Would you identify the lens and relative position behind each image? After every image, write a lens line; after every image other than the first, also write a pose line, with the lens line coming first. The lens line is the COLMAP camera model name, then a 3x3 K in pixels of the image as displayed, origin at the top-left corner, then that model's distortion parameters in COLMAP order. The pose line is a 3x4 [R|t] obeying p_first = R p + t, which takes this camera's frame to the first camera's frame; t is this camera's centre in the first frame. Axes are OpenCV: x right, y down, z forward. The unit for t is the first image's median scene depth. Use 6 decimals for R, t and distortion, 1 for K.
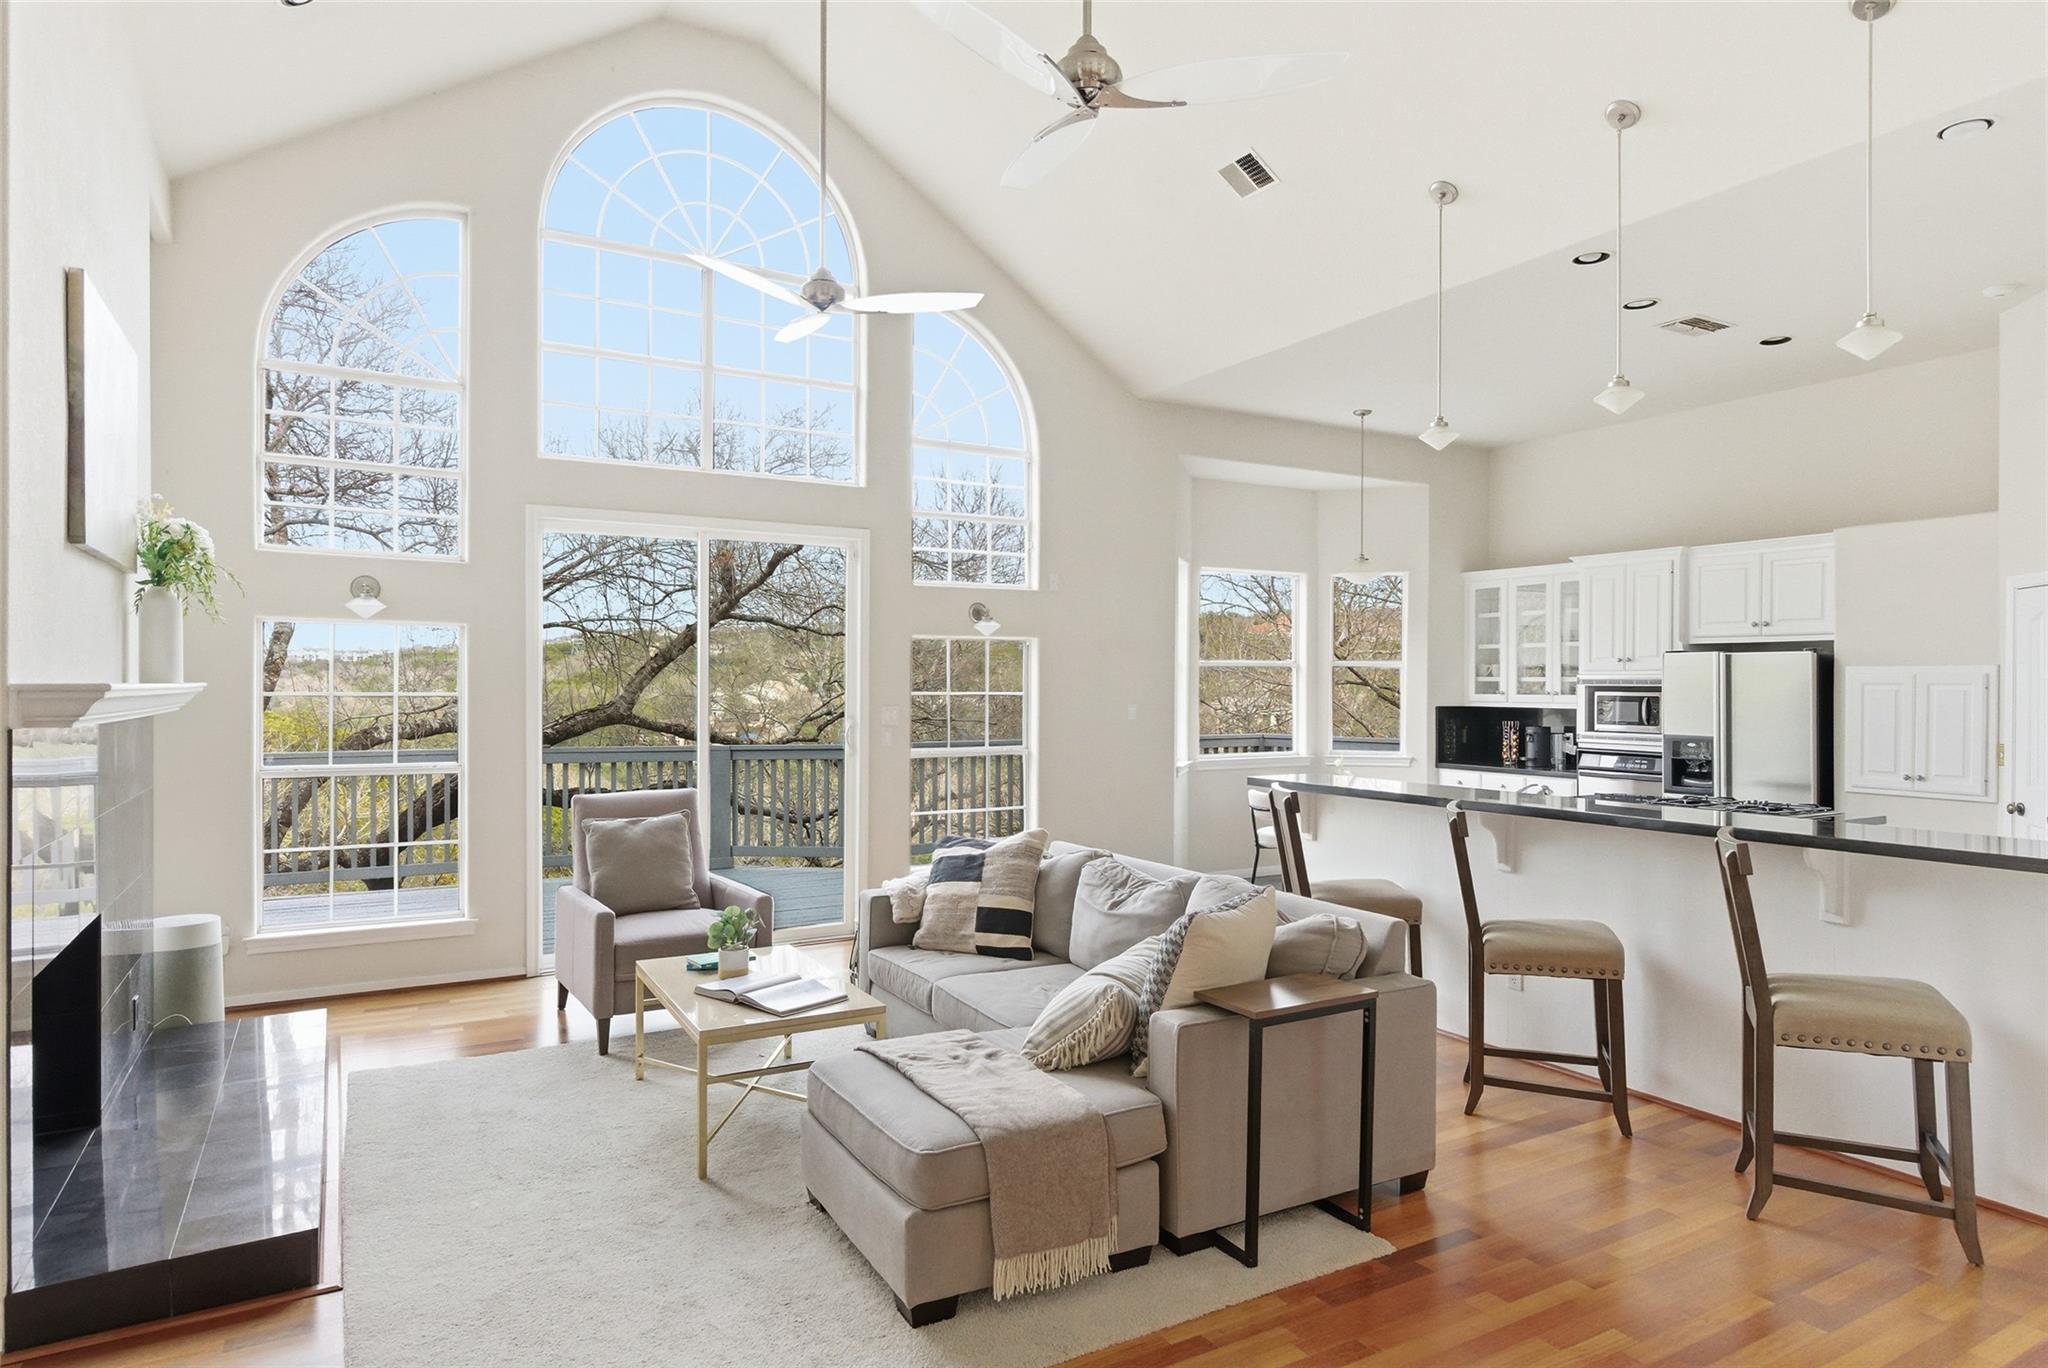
lens RADIAL K [[1195.5, 0, 1023.0], [0, 1195.5, 686.4], [0, 0, 1]] dist [0.022377, -0.002112]
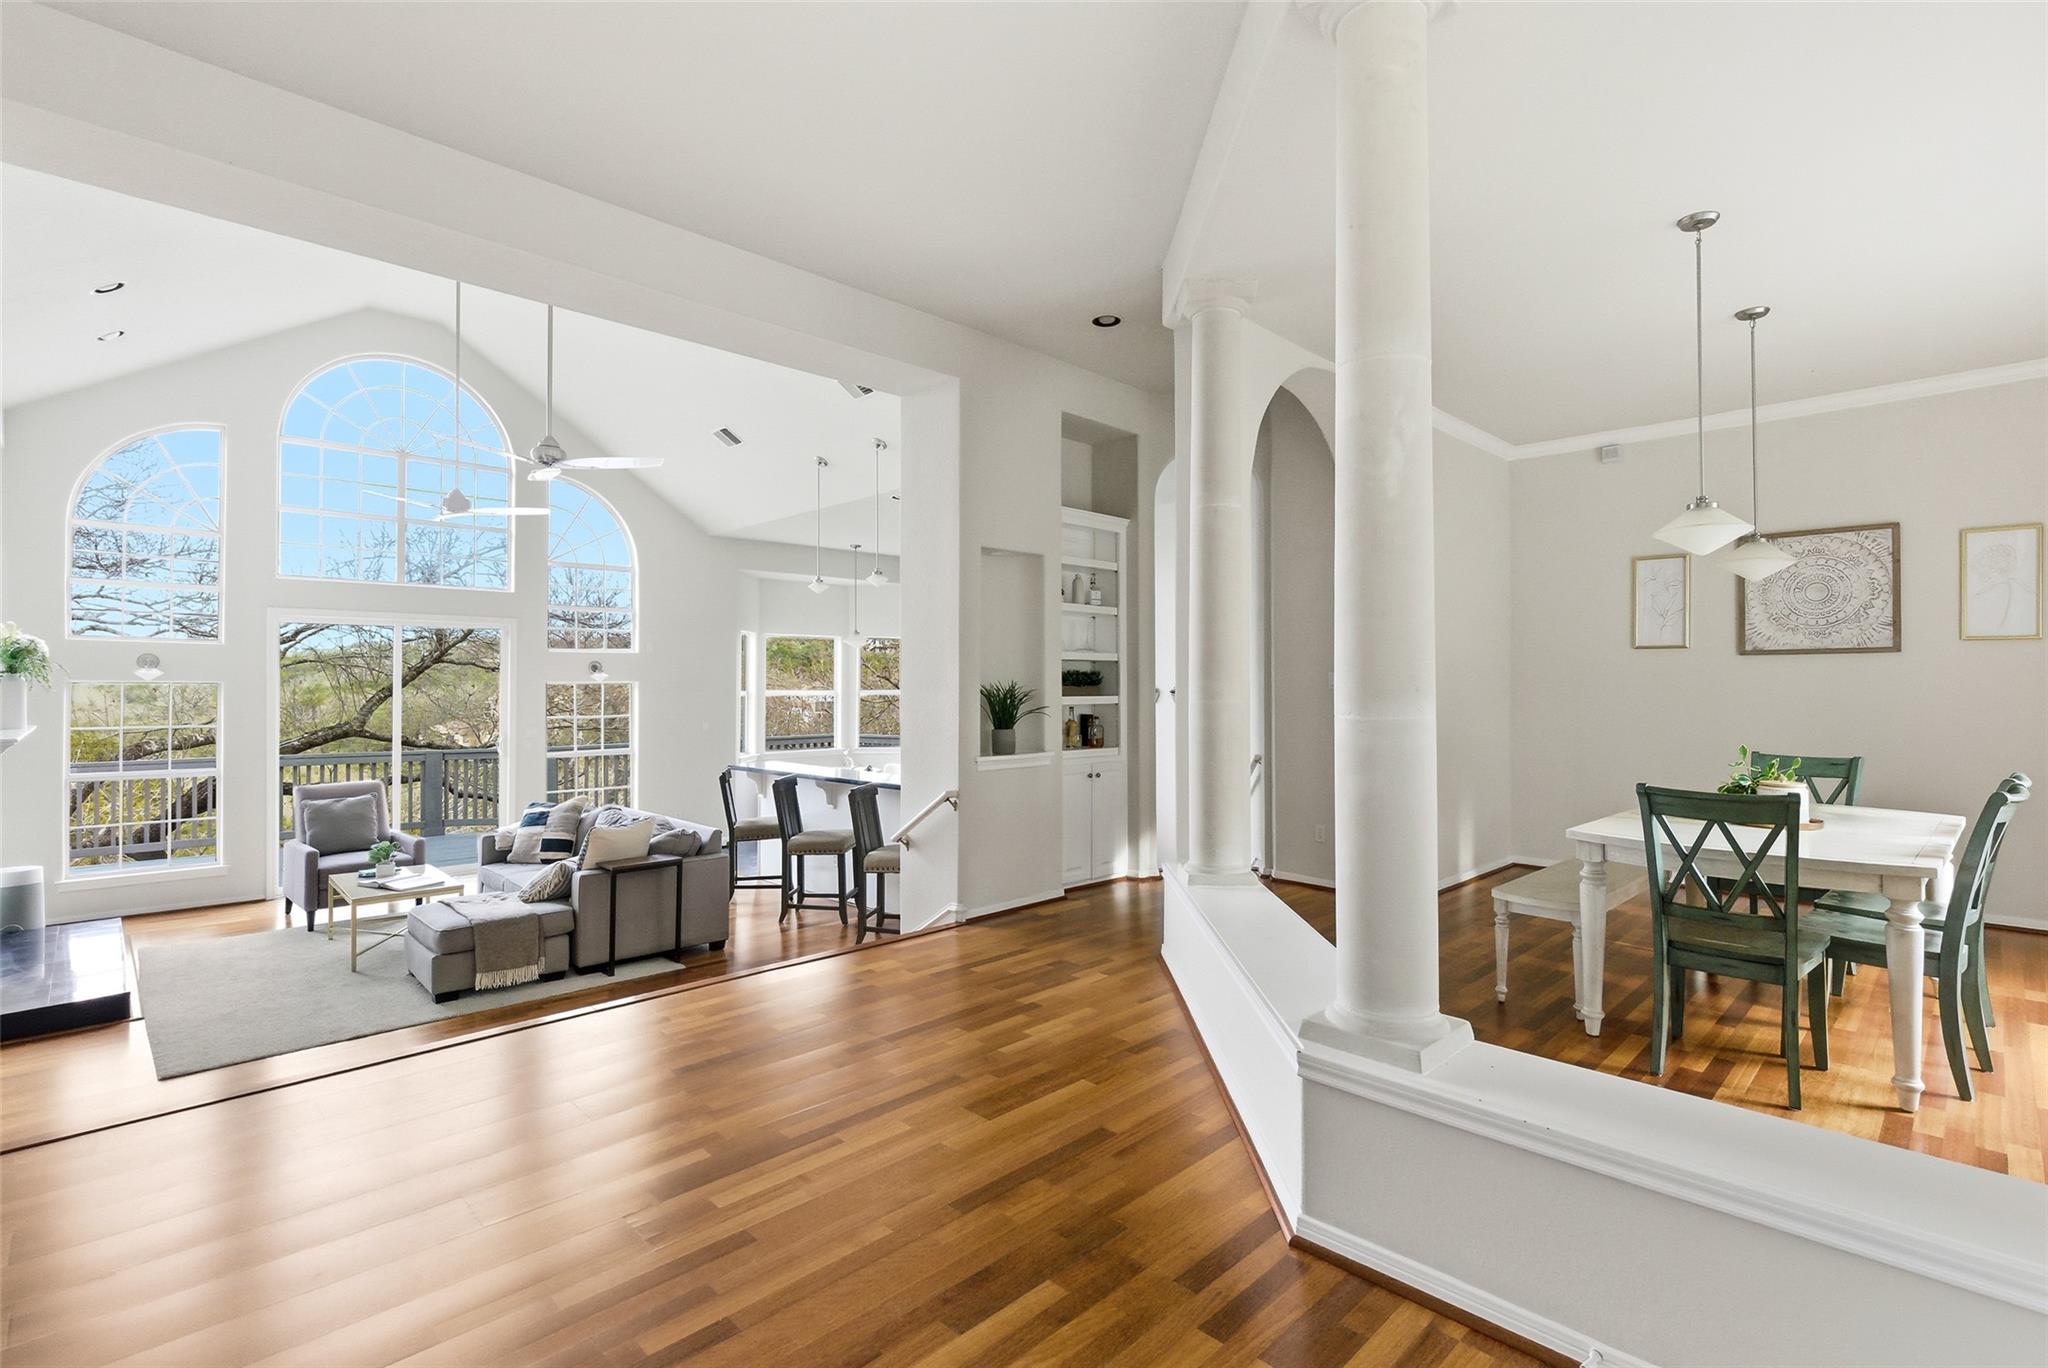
lens RADIAL K [[958.3, 0, 1022.6], [0, 958.3, 675.3], [0, 0, 1]] dist [0.015208, -0.001207]
pose [[0.969668, -0.002716, 0.244410, 0.301063], [0.006055, 0.999898, -0.012912, -0.044022], [-0.244350, 0.014001, 0.969586, -0.602581]]
